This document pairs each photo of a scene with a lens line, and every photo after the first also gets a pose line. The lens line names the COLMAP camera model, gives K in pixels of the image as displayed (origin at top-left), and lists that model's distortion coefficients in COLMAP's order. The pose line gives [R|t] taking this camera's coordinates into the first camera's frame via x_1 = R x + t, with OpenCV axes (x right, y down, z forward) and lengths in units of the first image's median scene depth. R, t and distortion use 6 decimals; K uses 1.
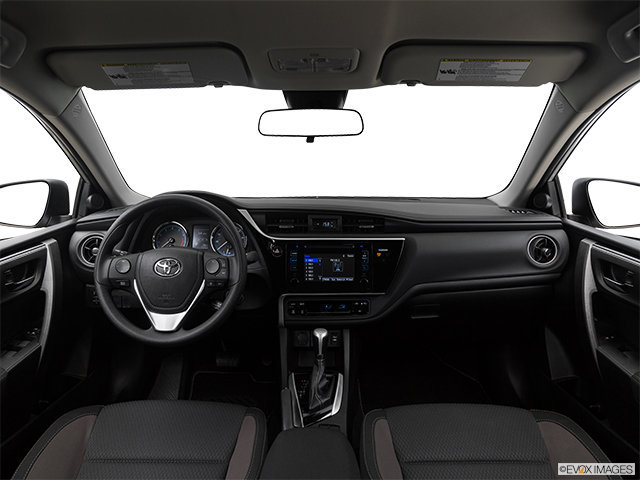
lens RADIAL K [[463.0, 0, 310.4], [0, 463.0, 241.5], [0, 0, 1]] dist [-0.024545, 0.001604]
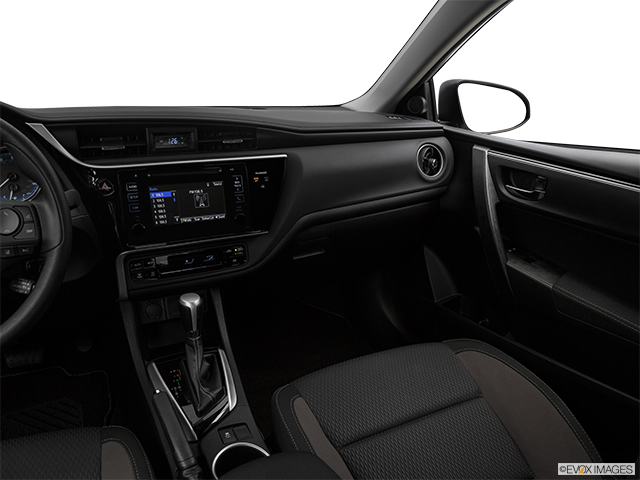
lens RADIAL K [[490.2, 0, 324.4], [0, 490.2, 240.6], [0, 0, 1]] dist [-0.104551, 0.003396]
pose [[0.880768, -0.130078, 0.455332, -0.113595], [0.065521, 0.985760, 0.154870, 0.011554], [-0.468994, -0.106571, 0.876748, 0.273710]]
